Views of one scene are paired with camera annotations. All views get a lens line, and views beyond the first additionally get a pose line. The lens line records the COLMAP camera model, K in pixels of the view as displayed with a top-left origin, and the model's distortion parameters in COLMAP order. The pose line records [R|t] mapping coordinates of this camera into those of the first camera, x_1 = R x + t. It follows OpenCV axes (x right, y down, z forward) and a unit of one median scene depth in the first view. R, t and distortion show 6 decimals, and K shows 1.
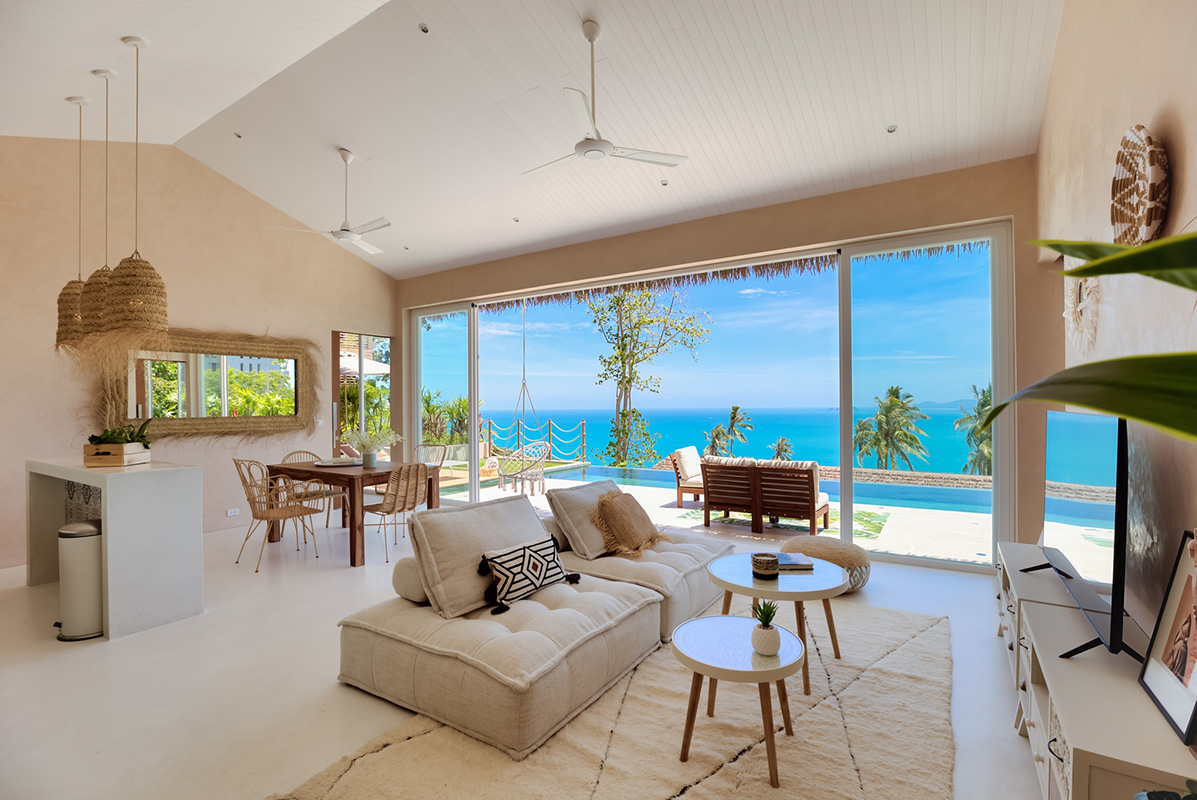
lens RADIAL K [[546.6, 0, 598.5], [0, 546.6, 400.0], [0, 0, 1]] dist [-0.017497, 0.000236]
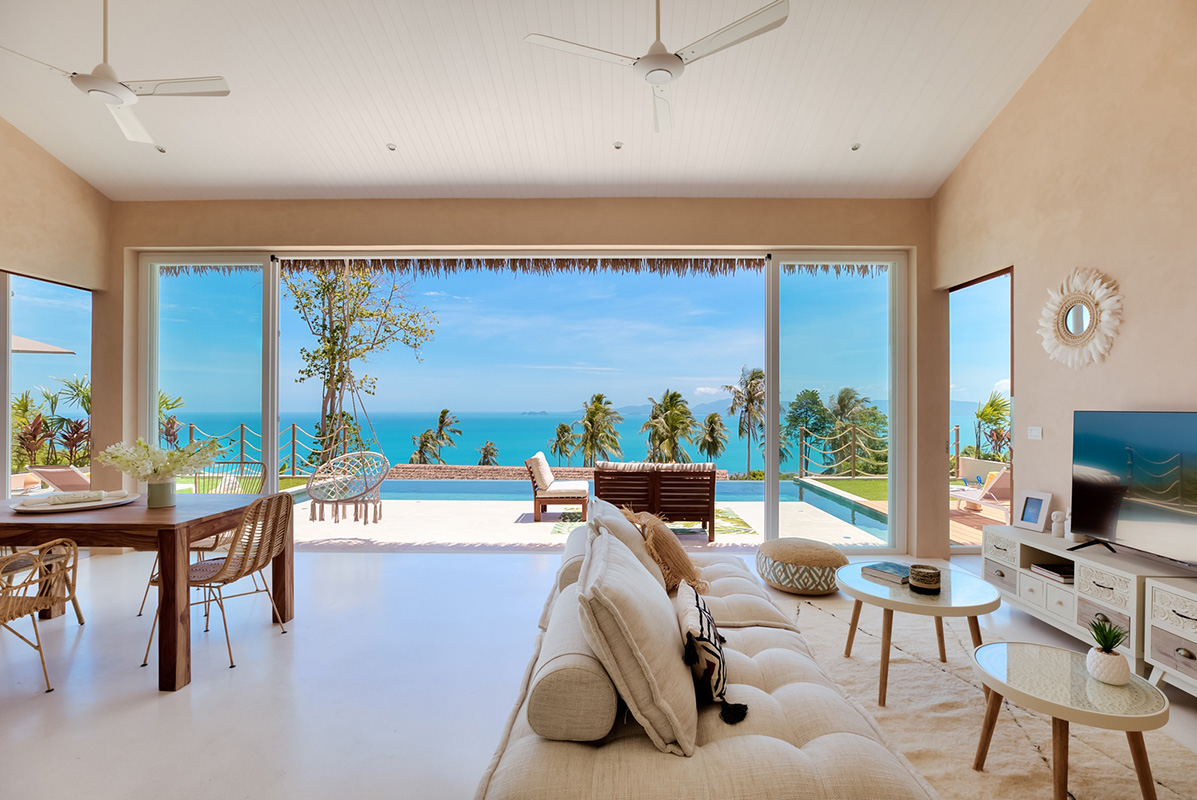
lens RADIAL K [[547.1, 0, 609.8], [0, 547.1, 407.4], [0, 0, 1]] dist [-0.017335, 0.000369]
pose [[0.850937, 0.012527, 0.525118, -0.205880], [-0.015876, 0.999872, 0.001875, 0.007965], [-0.525027, -0.009932, 0.851027, 0.169807]]
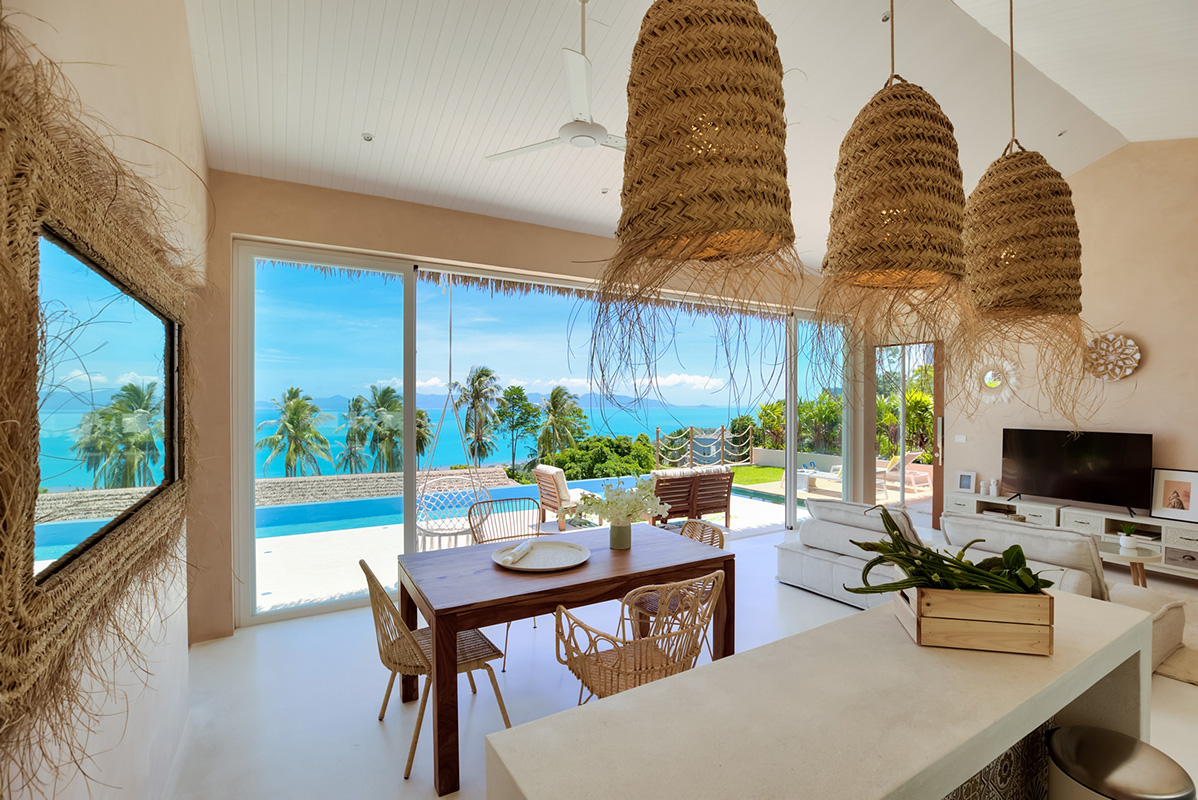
lens RADIAL K [[547.0, 0, 599.0], [0, 547.0, 400.0], [0, 0, 1]] dist [-0.017497, 0.000236]
pose [[0.443136, 0.011906, 0.896375, -0.636966], [-0.012040, 0.999901, -0.007329, -0.021012], [-0.896374, -0.007544, 0.443235, 0.491639]]
